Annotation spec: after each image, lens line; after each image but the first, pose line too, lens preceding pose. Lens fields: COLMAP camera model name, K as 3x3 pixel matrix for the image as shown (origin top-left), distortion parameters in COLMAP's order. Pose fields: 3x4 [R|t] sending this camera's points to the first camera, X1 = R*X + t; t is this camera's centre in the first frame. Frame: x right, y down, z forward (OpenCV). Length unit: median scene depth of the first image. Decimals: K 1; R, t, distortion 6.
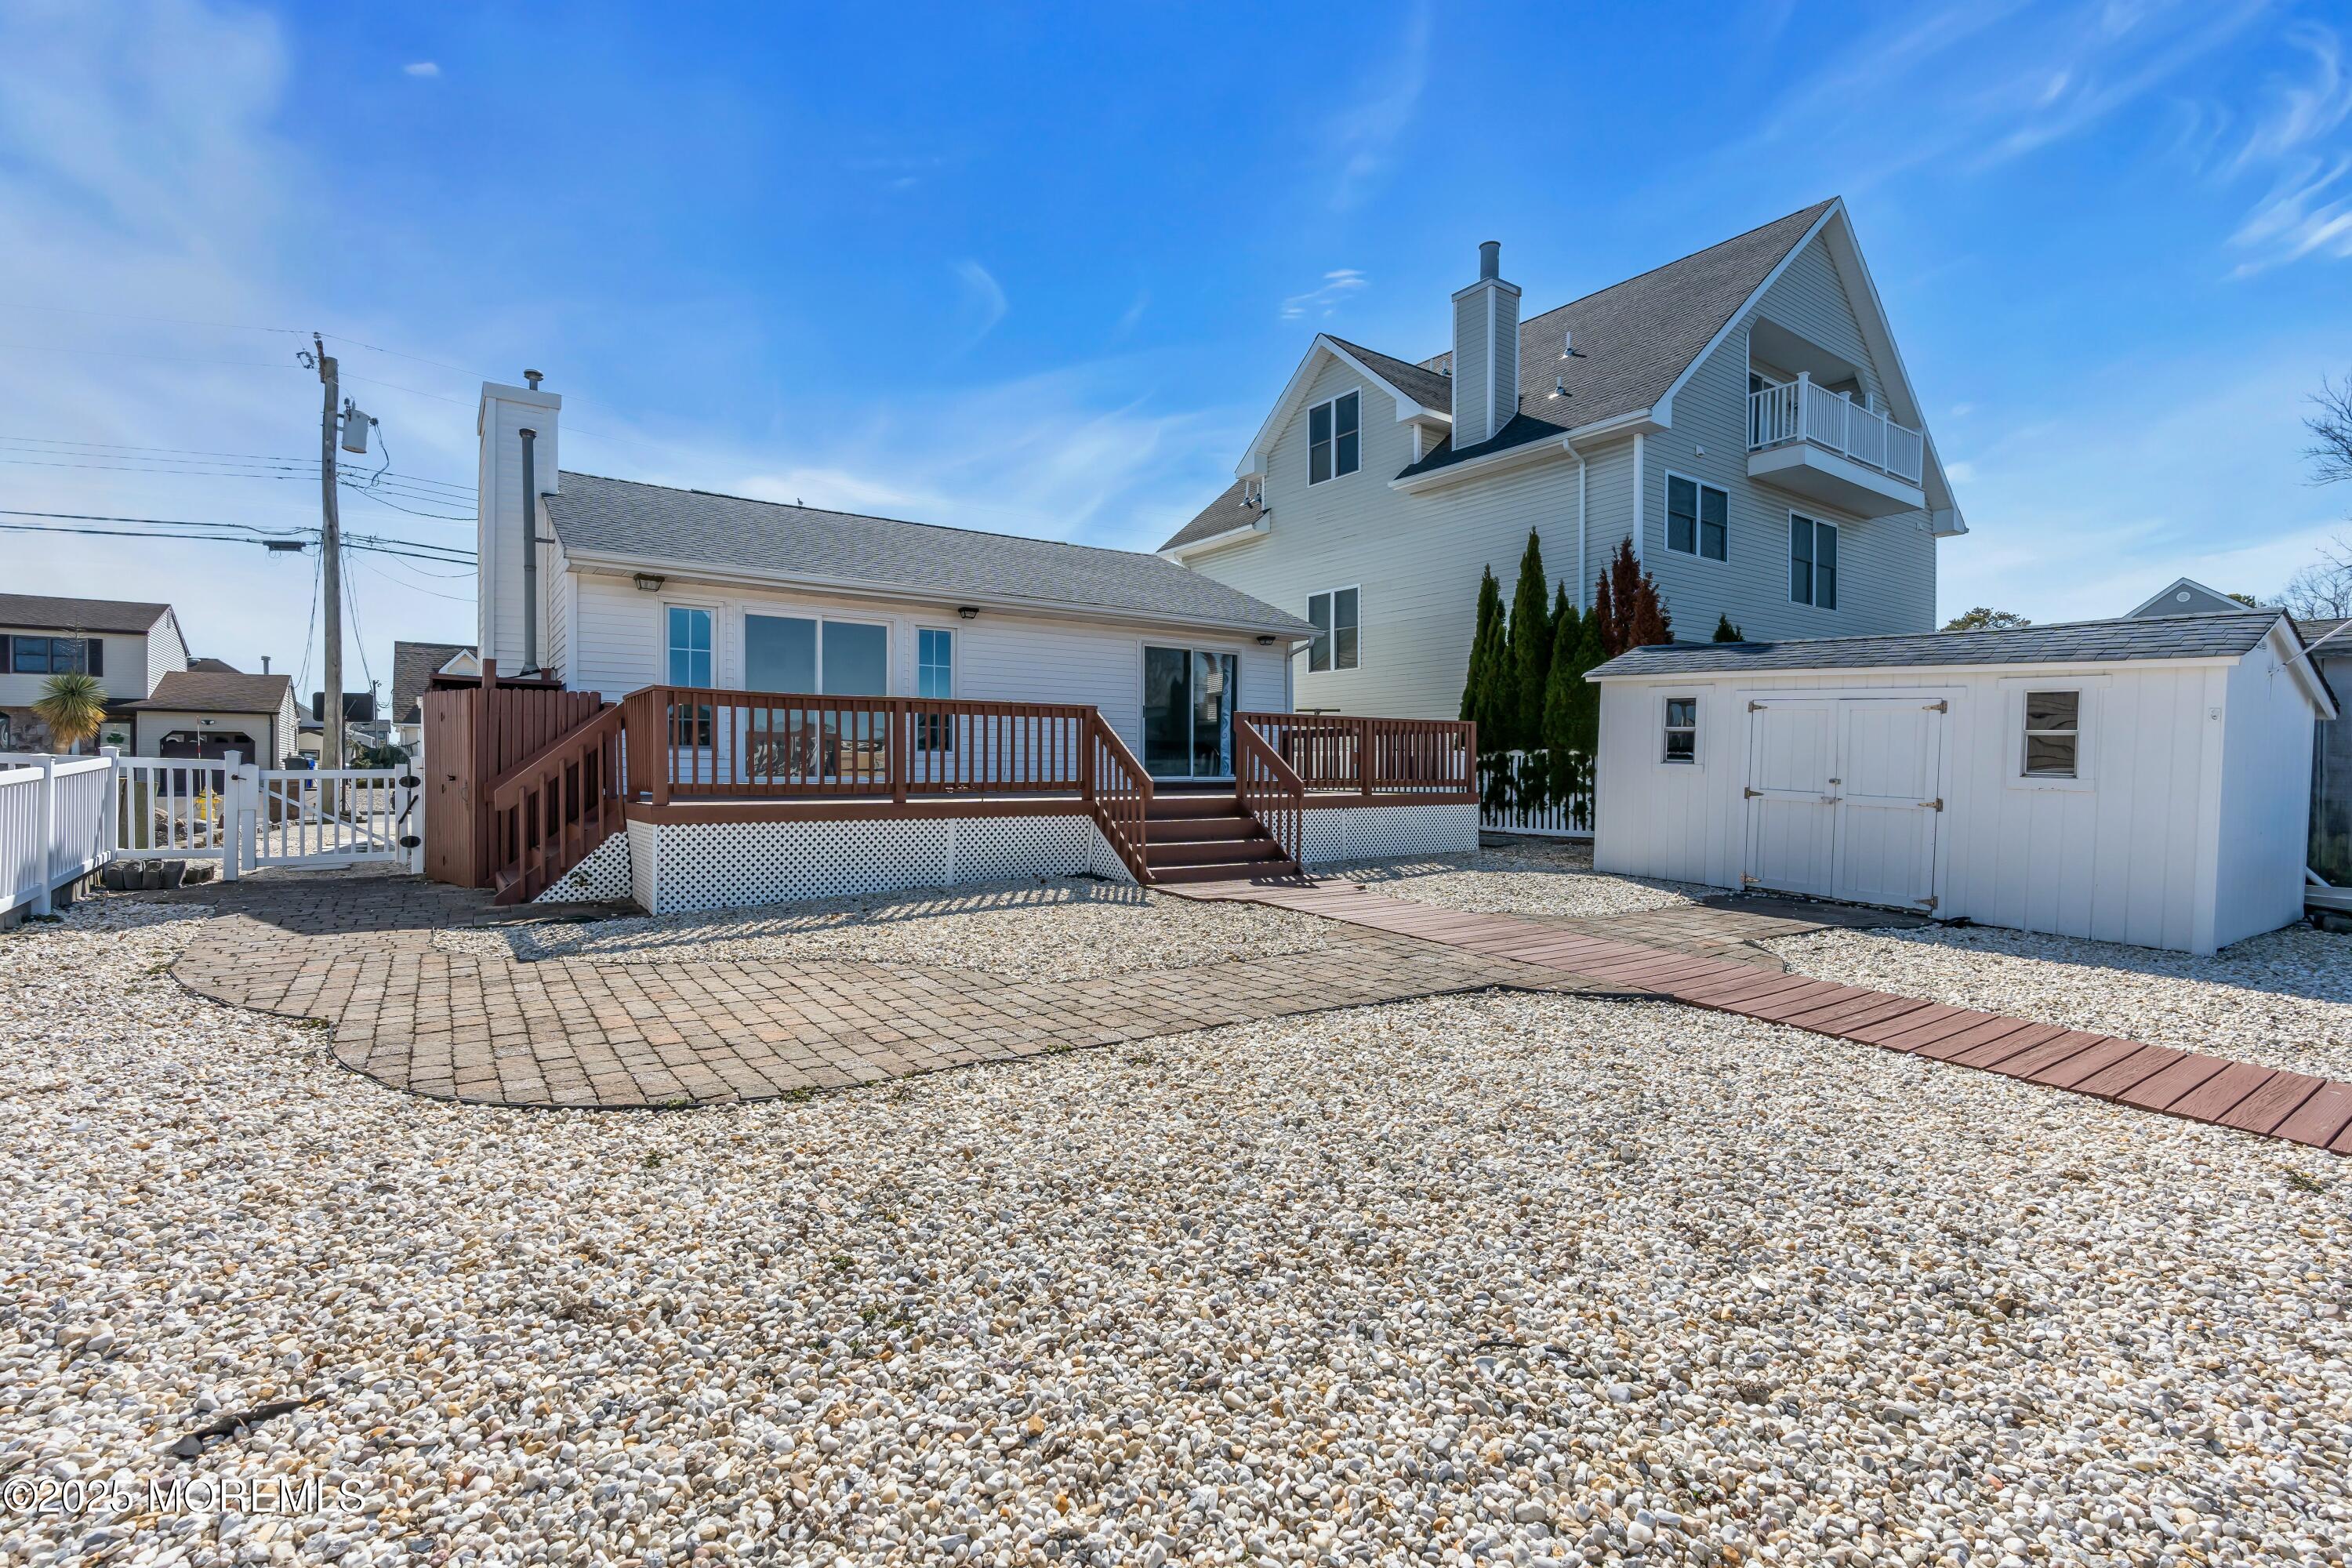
lens RADIAL K [[1056.0, 0, 1180.3], [0, 1056.0, 772.3], [0, 0, 1]] dist [-0.001585, 0.000251]
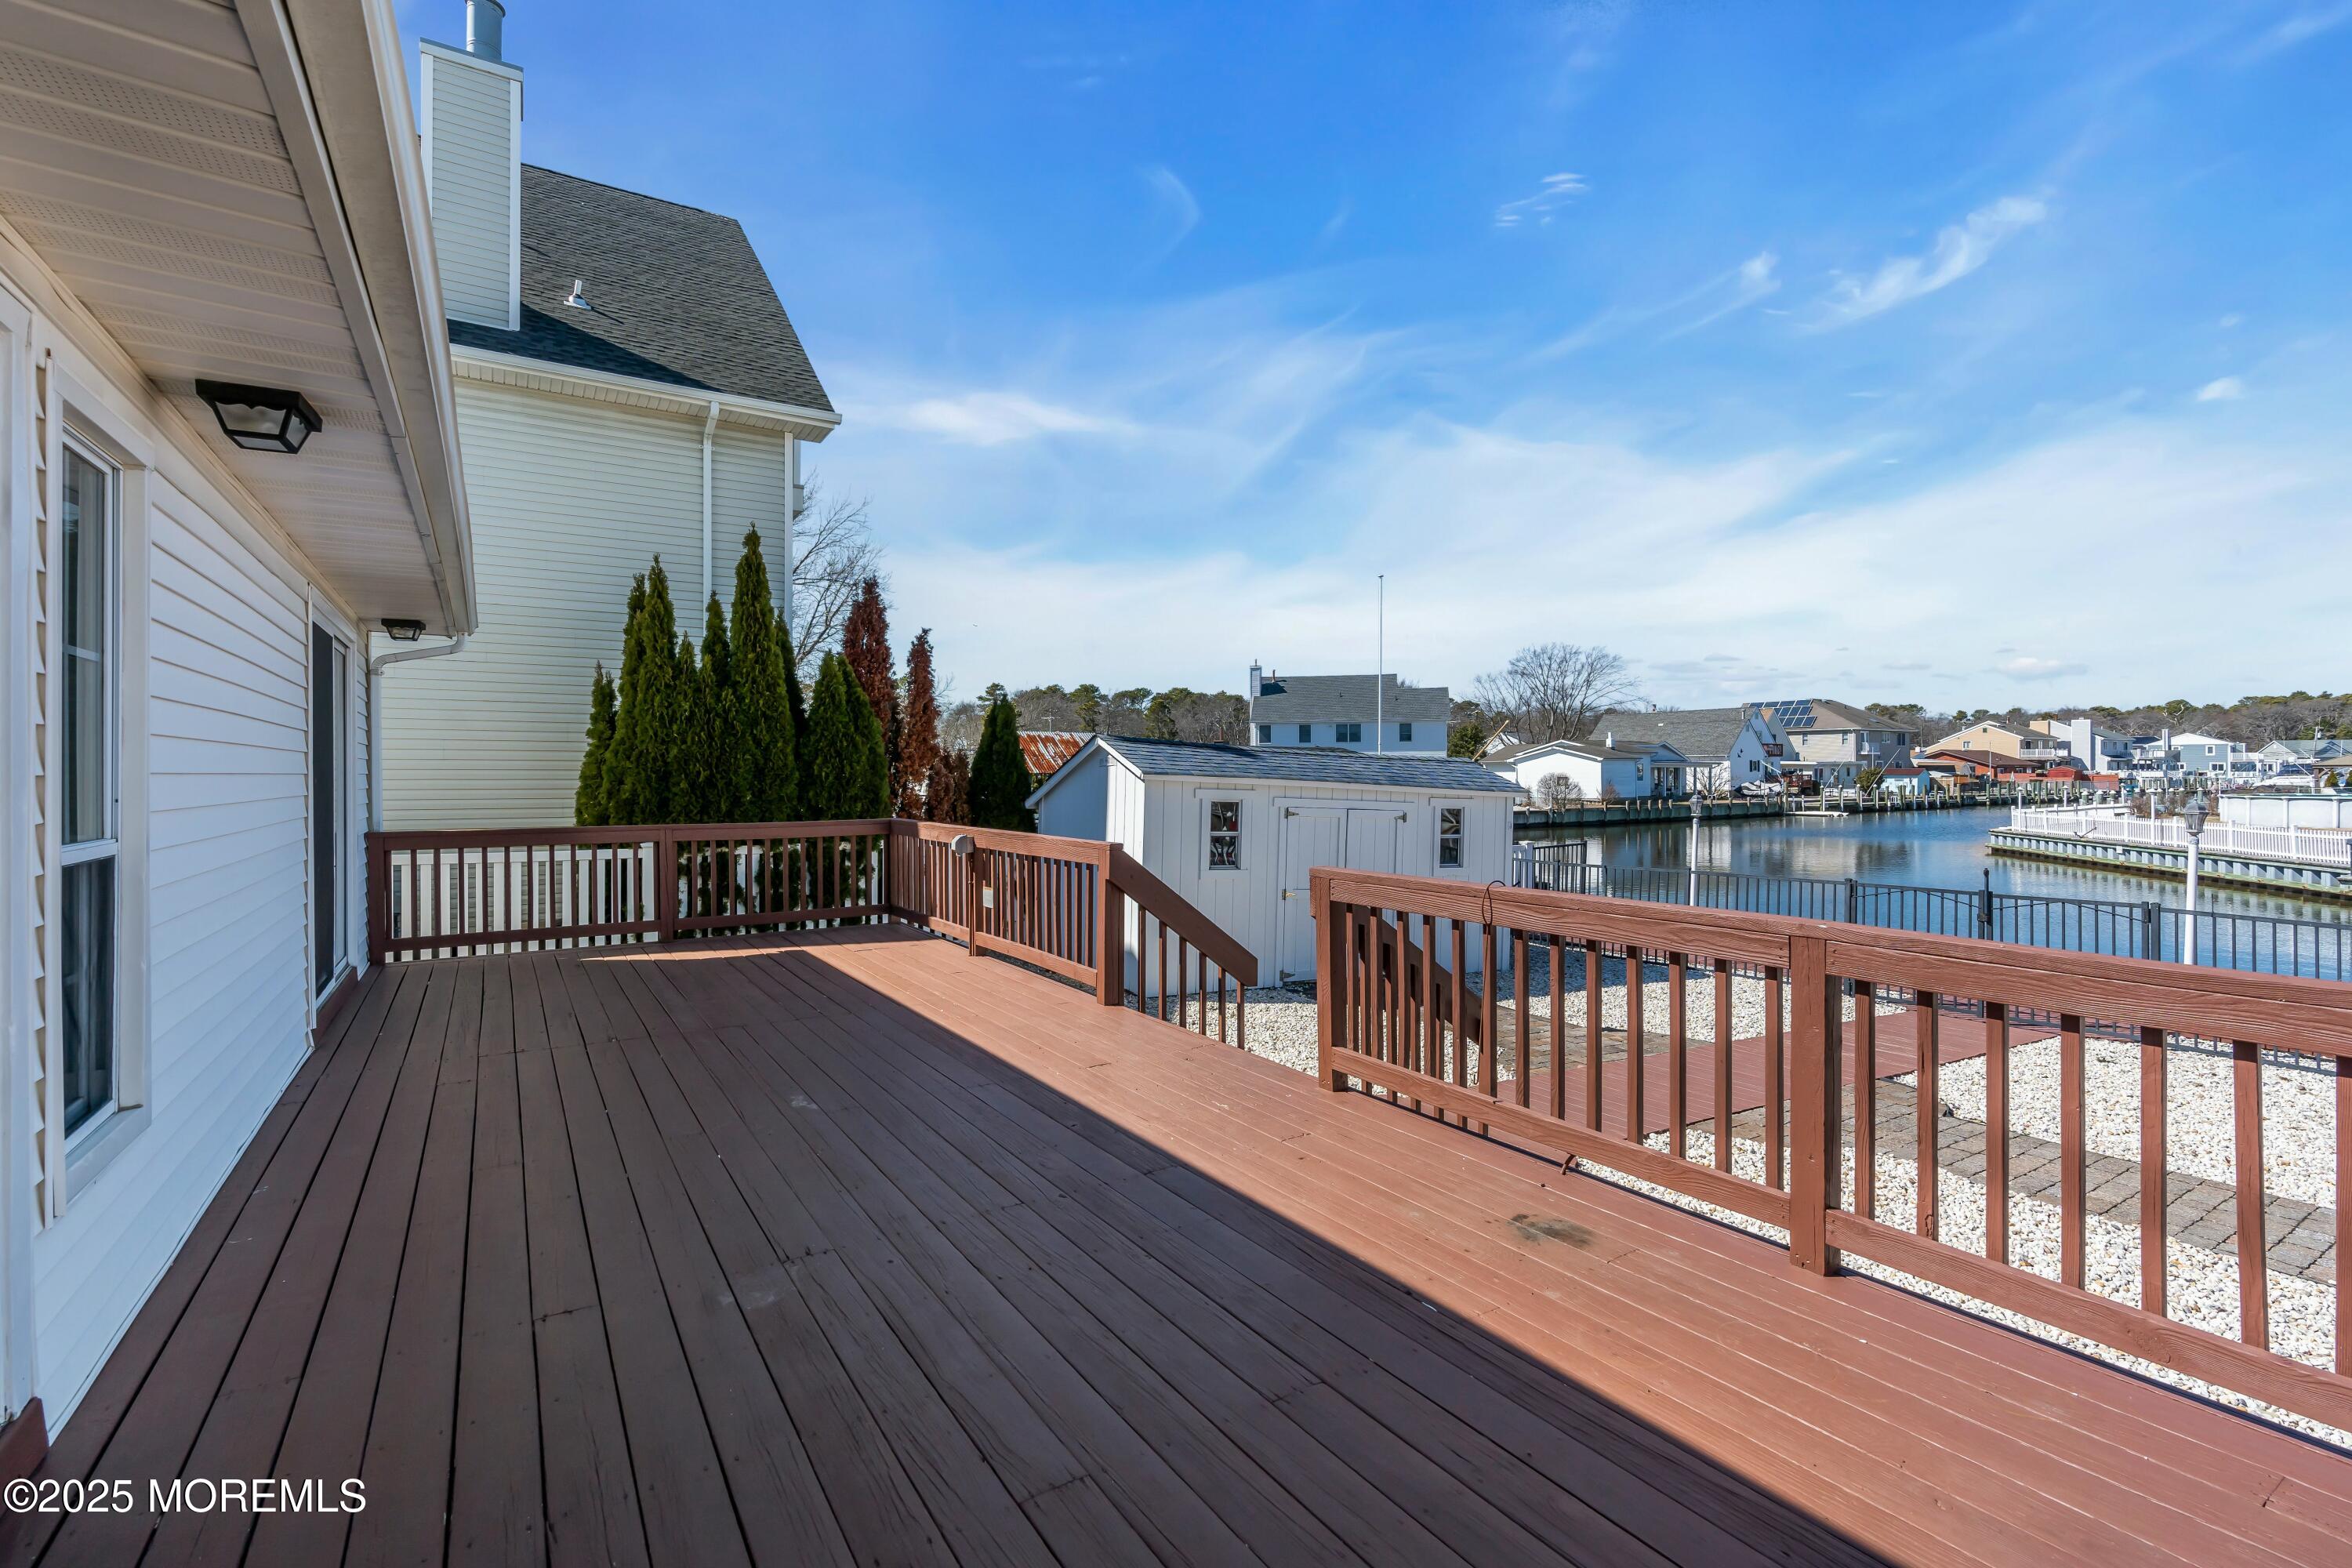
lens RADIAL K [[1056.0, 0, 1180.3], [0, 1056.0, 772.3], [0, 0, 1]] dist [-0.001585, 0.000251]
pose [[0.055170, 0.001877, 0.998475, -0.498120], [0.002275, 0.999995, -0.002005, -0.095415], [-0.998474, 0.002382, 0.055165, 0.988824]]
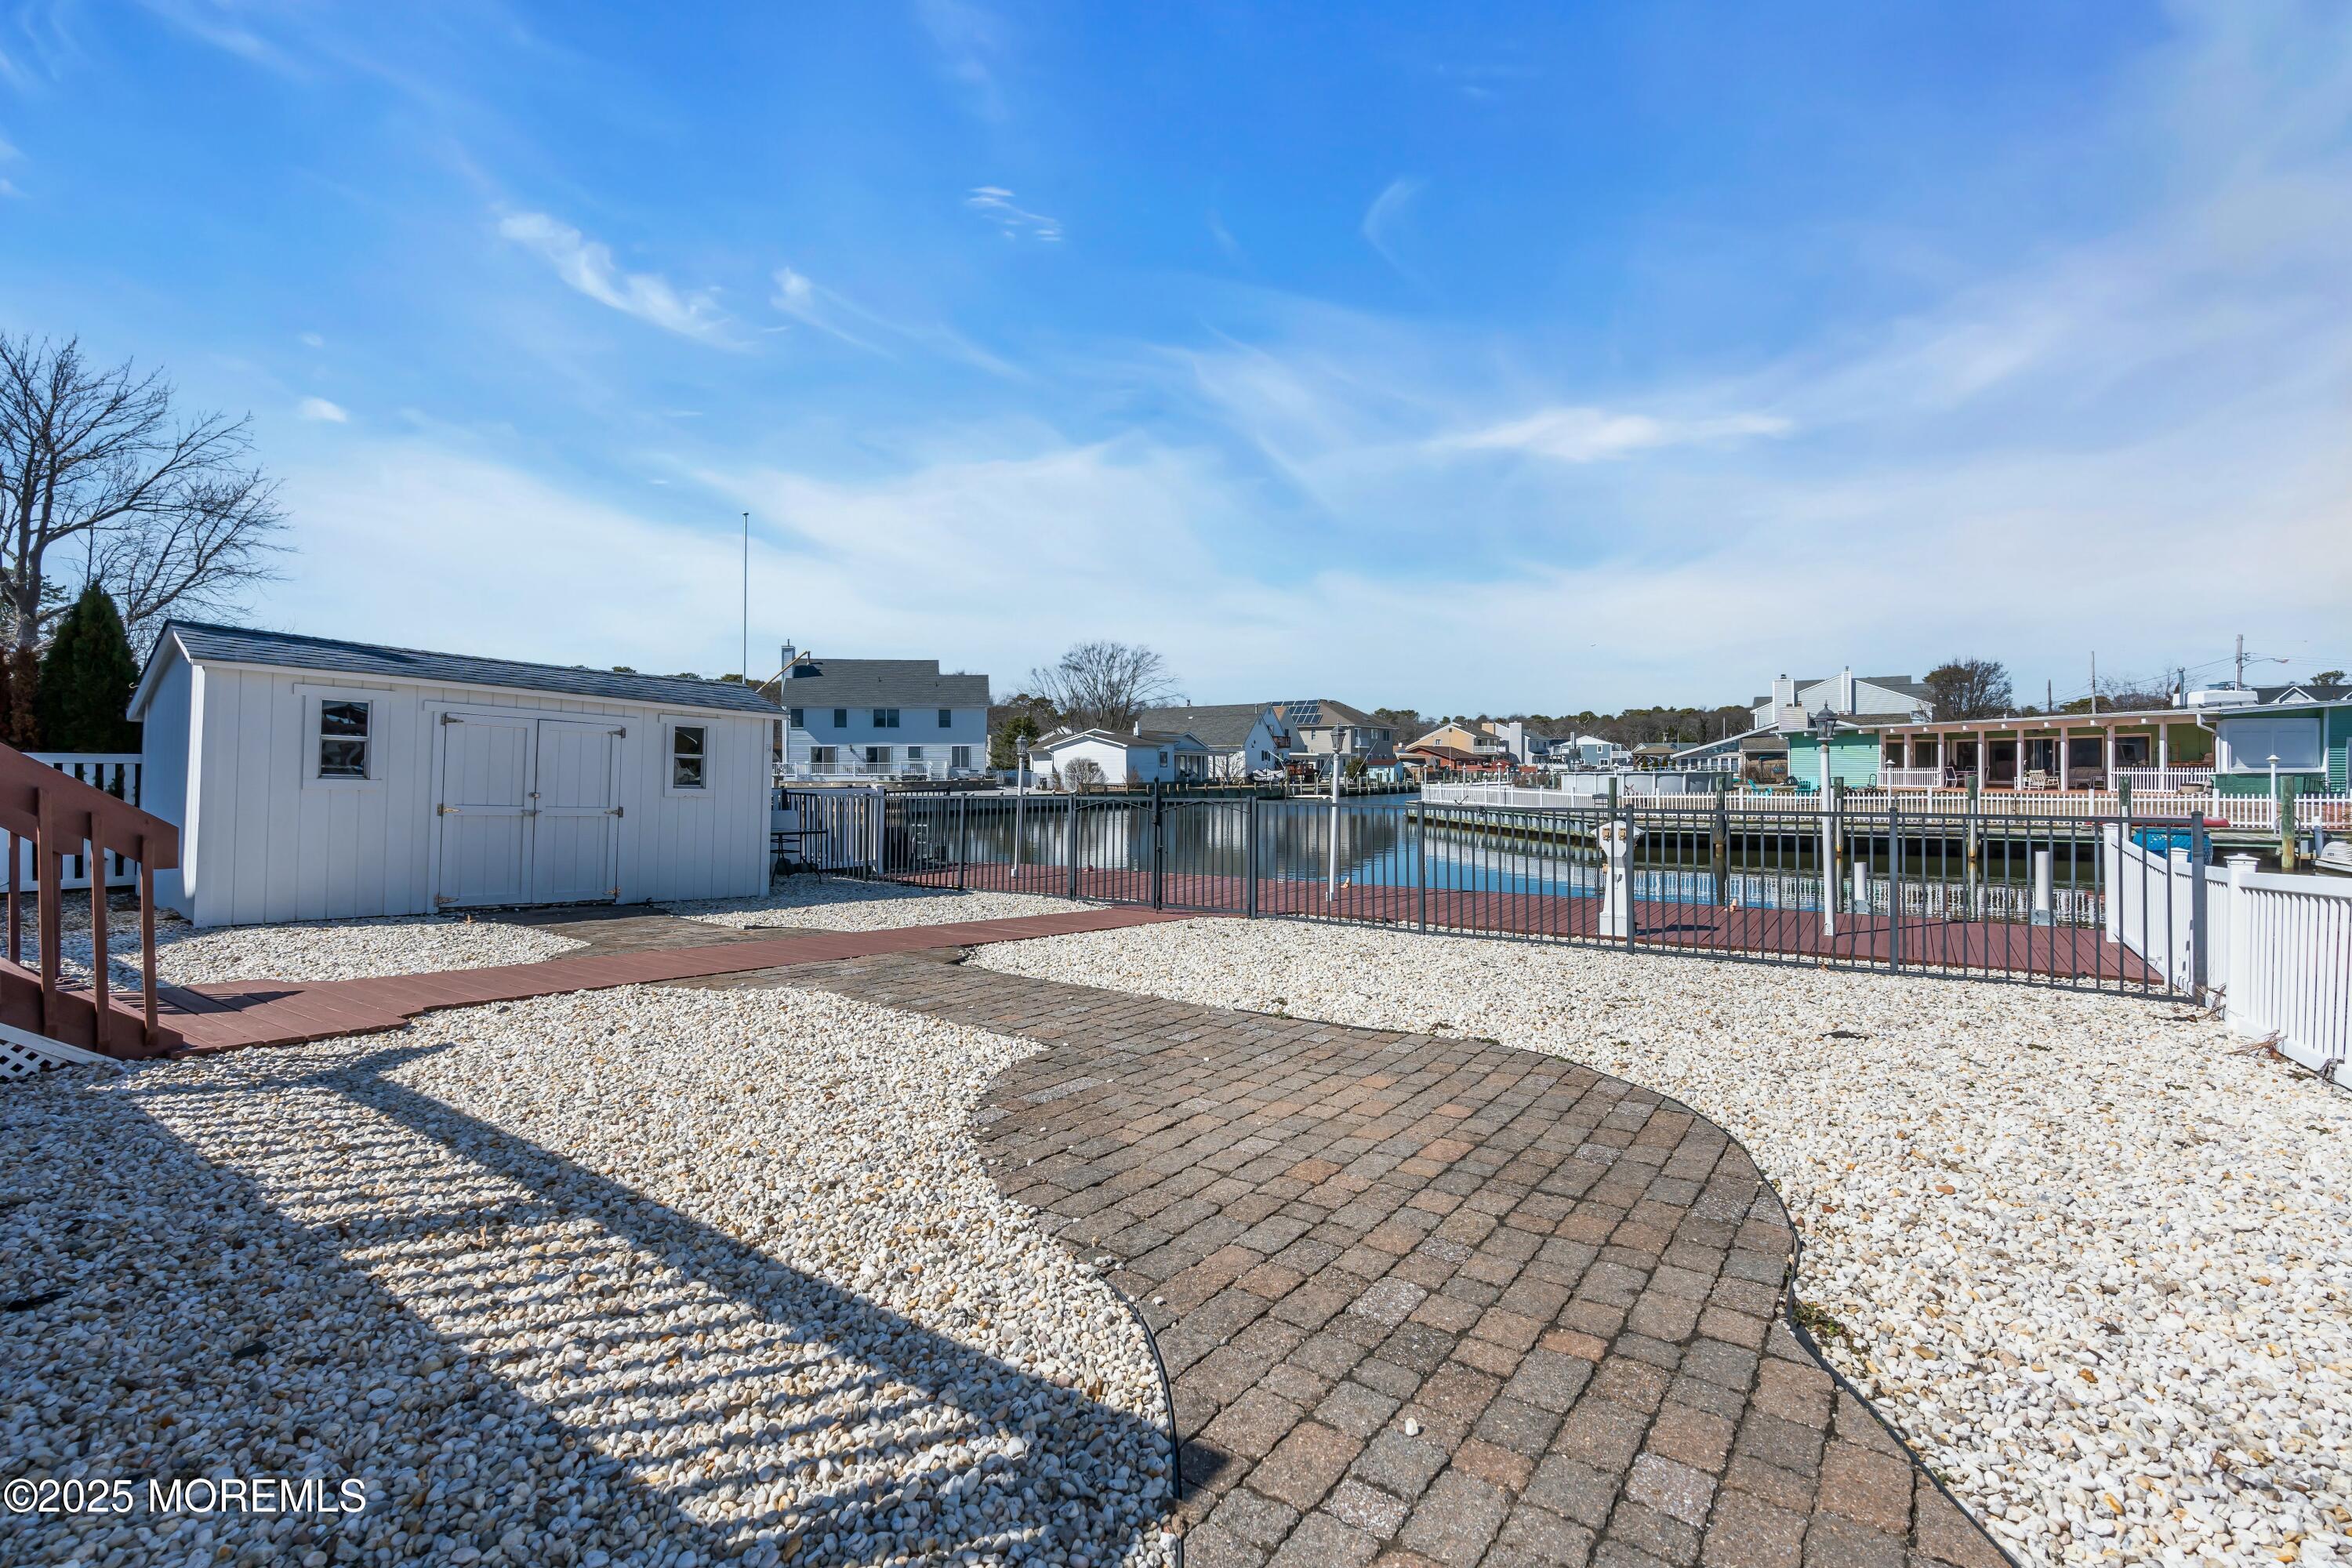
lens RADIAL K [[1056.0, 0, 1180.3], [0, 1056.0, 772.3], [0, 0, 1]] dist [-0.001585, 0.000251]
pose [[-0.323053, -0.000103, 0.946381, -0.546022], [0.003191, 0.999994, 0.001198, -0.012253], [-0.946375, 0.003407, -0.323051, 0.639552]]
